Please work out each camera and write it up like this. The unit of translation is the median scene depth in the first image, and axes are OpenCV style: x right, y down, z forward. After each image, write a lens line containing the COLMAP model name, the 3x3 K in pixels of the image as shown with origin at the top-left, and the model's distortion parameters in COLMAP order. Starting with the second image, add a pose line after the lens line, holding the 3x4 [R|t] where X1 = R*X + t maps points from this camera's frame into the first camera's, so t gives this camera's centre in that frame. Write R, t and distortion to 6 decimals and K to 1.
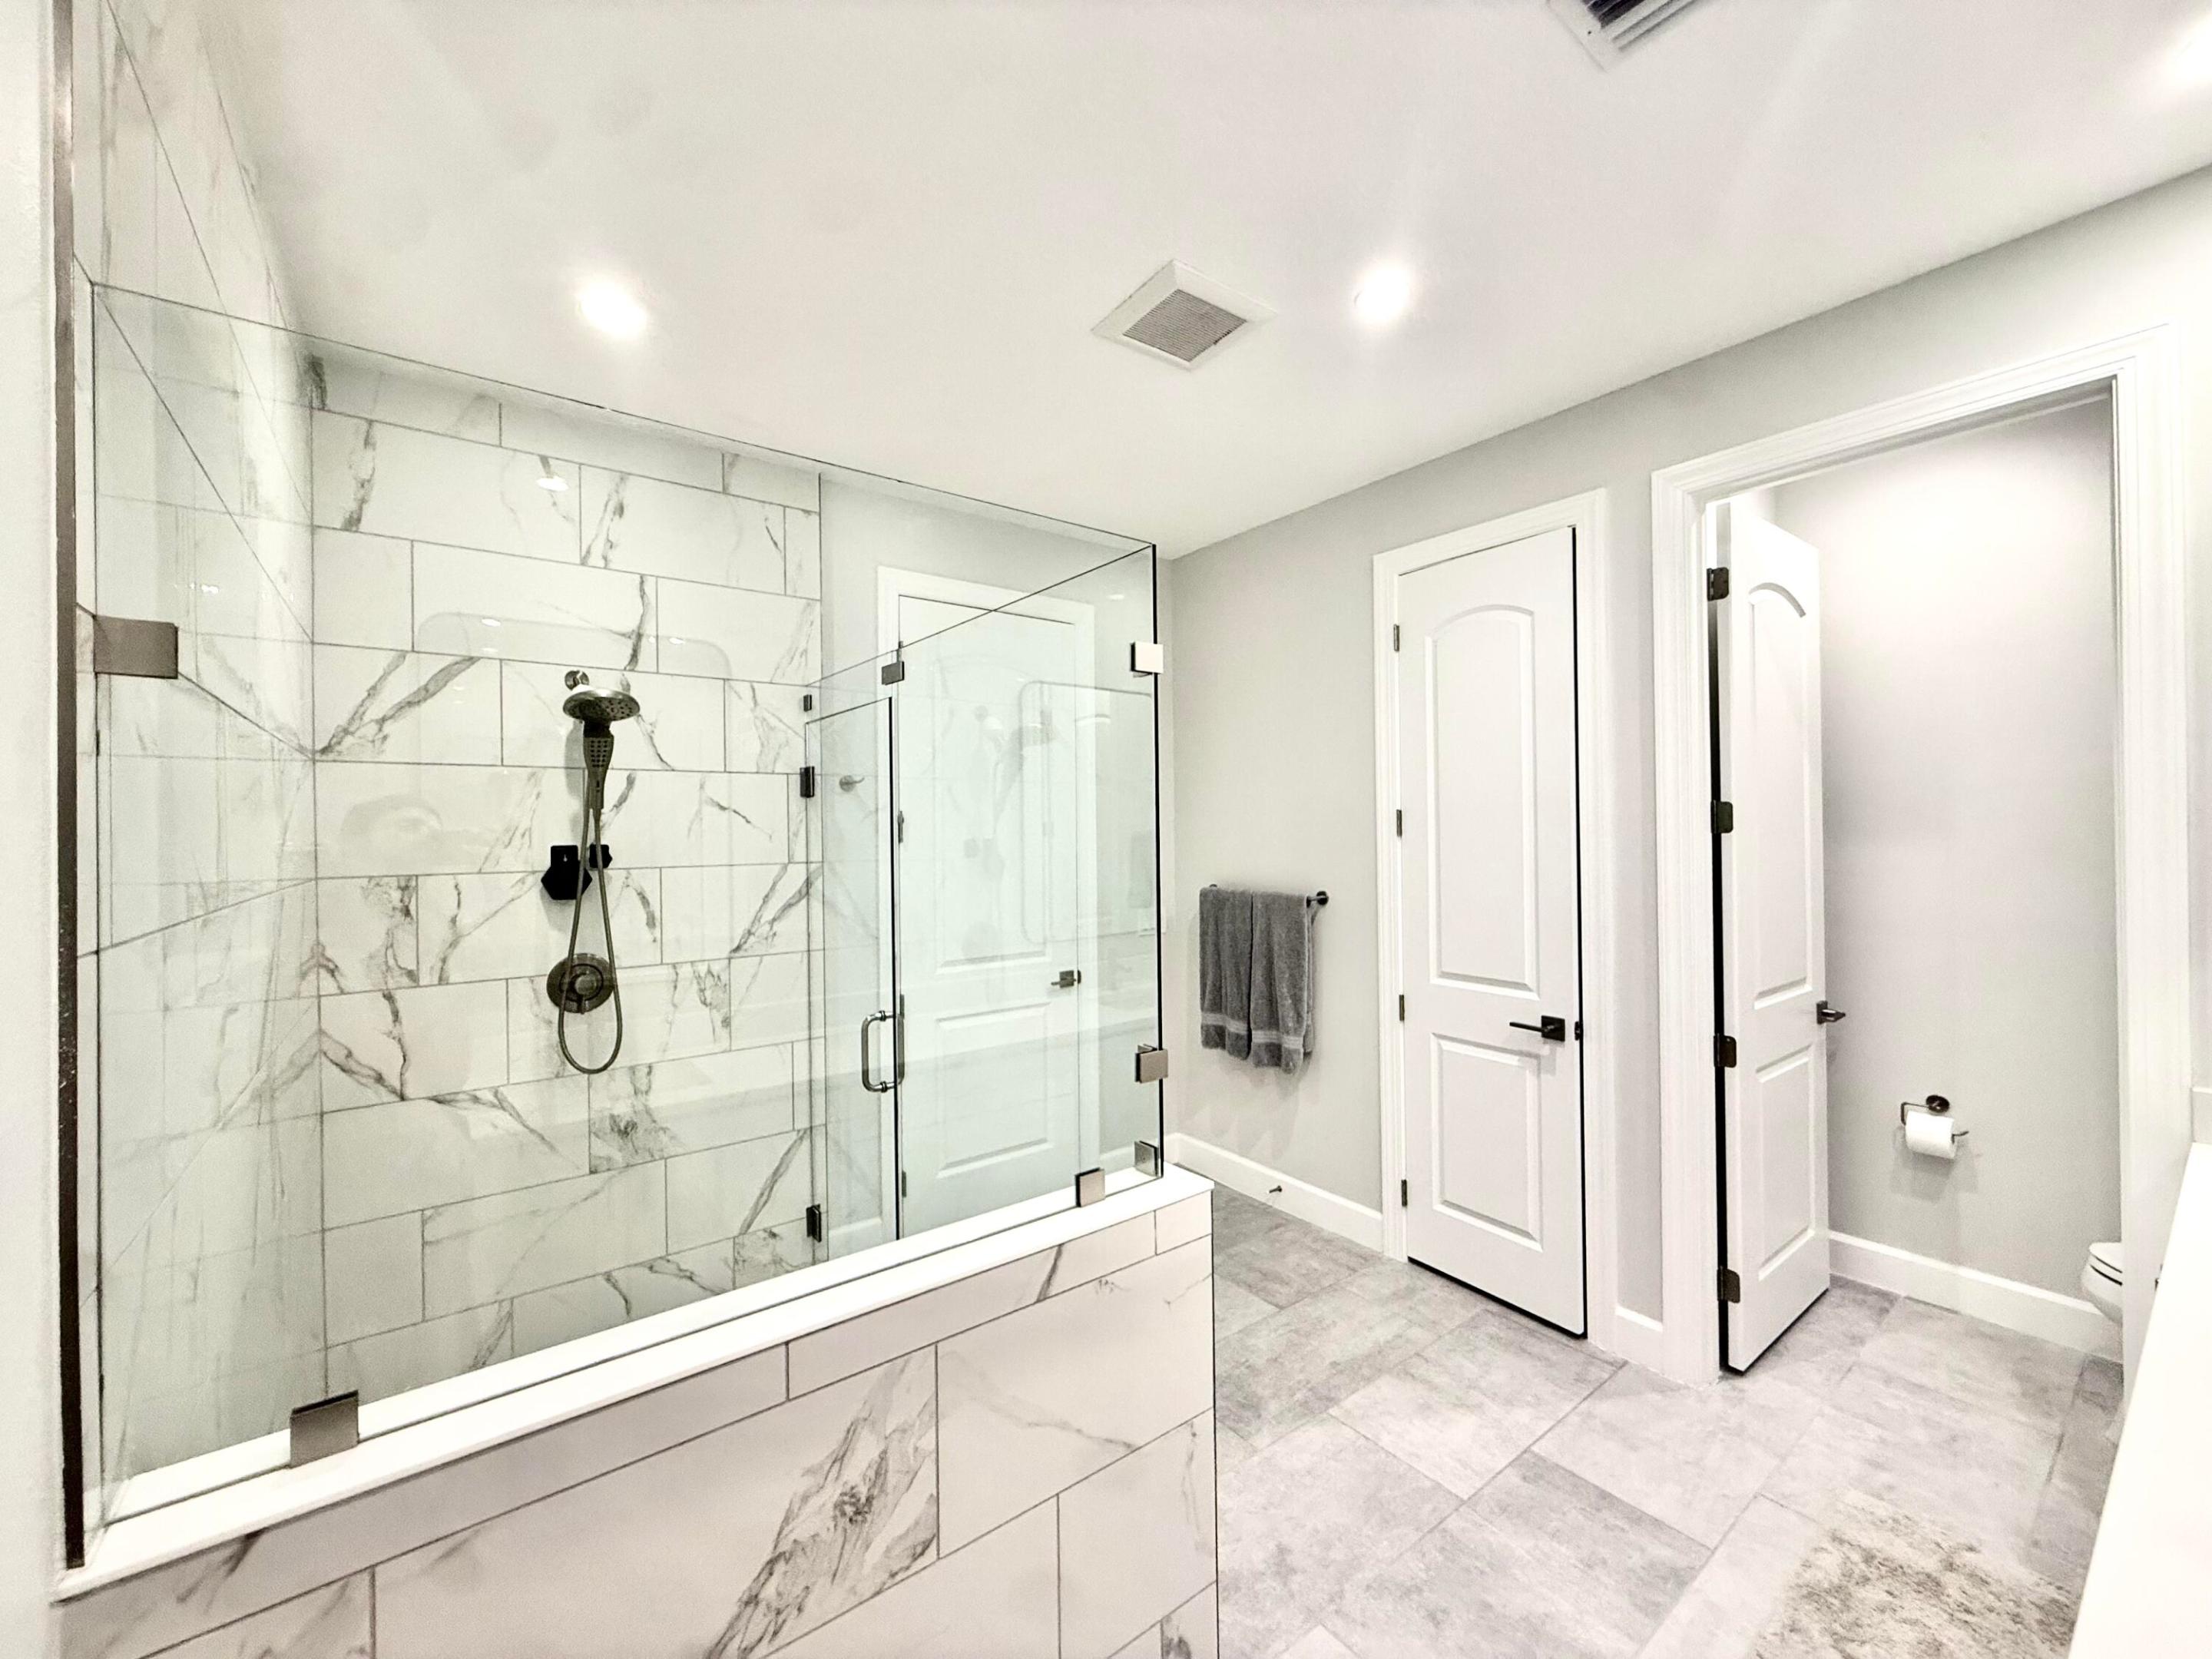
lens RADIAL K [[885.4, 0, 1096.5], [0, 885.4, 828.3], [0, 0, 1]] dist [0.001404, -0.000007]
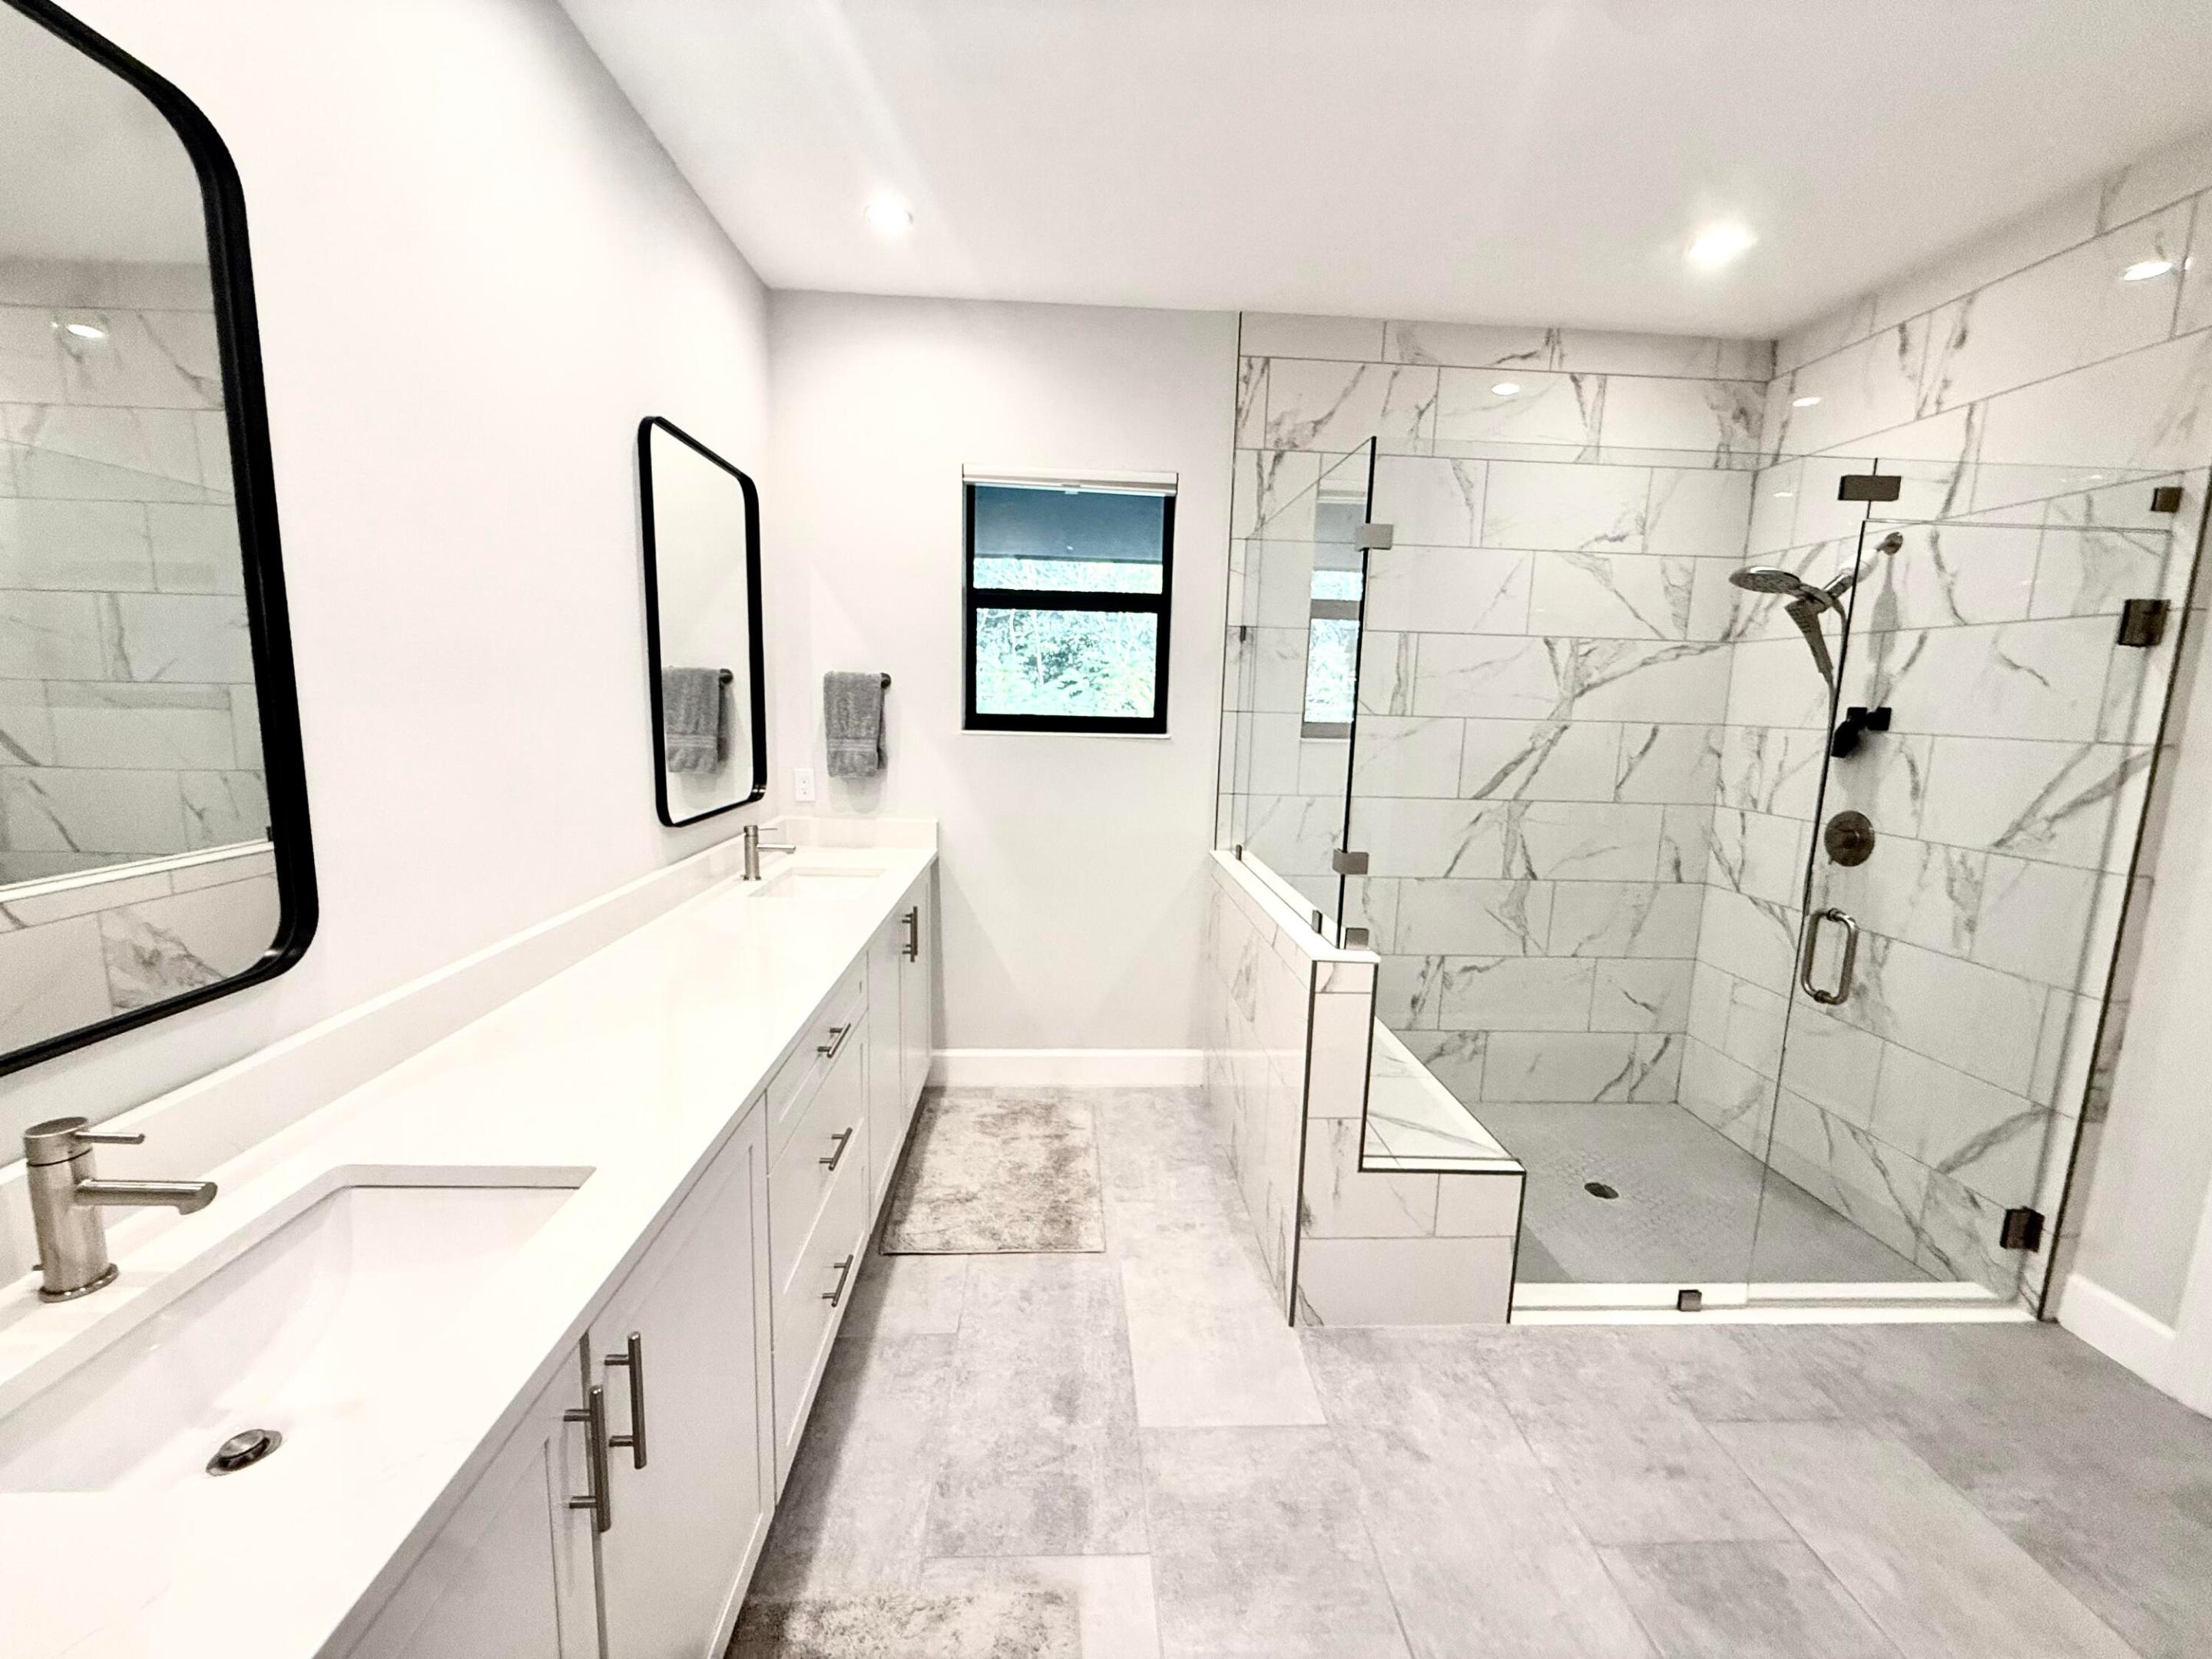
lens RADIAL K [[885.4, 0, 1100.6], [0, 885.4, 826.4], [0, 0, 1]] dist [0.001404, -0.000007]
pose [[-0.567307, 0.118990, -0.814865, 0.761641], [-0.019914, 0.987234, 0.158025, 0.010152], [0.823266, 0.105876, -0.557695, 0.822152]]
